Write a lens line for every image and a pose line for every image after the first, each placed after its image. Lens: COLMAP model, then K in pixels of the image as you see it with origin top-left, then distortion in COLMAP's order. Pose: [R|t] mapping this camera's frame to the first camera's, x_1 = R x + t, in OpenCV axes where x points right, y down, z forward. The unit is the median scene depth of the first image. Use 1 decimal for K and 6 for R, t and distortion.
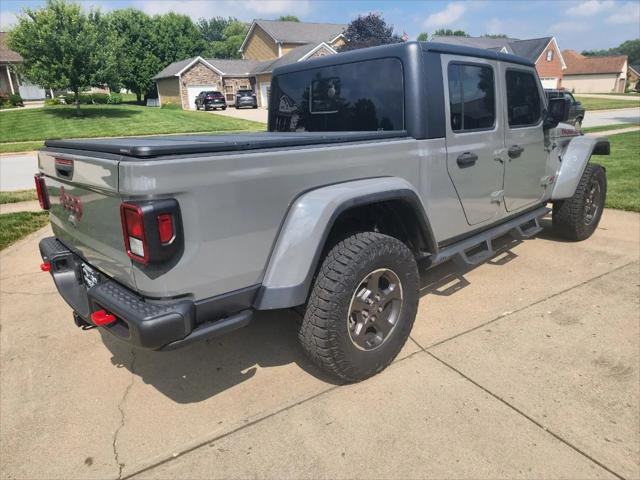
lens RADIAL K [[425.9, 0, 313.8], [0, 425.9, 240.0], [0, 0, 1]] dist [0.066374, -0.057901]
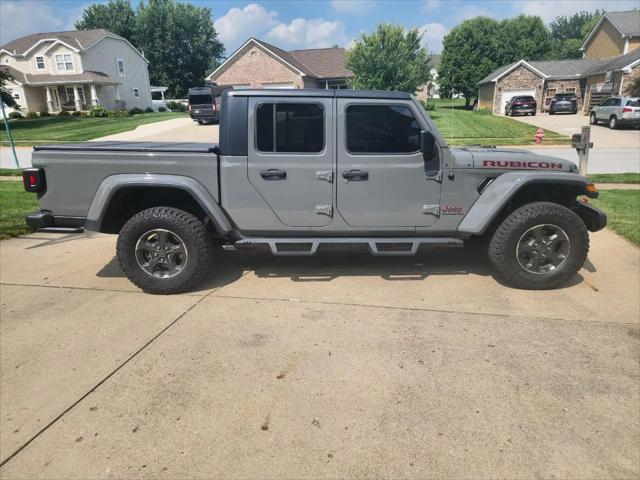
lens RADIAL K [[427.4, 0, 320.0], [0, 427.4, 240.0], [0, 0, 1]] dist [0.059989, -0.056522]
pose [[0.738768, 0.203962, -0.642356, 1.290777], [-0.208278, 0.975546, 0.070219, -0.105872], [0.640969, 0.081914, 0.763183, 0.093128]]
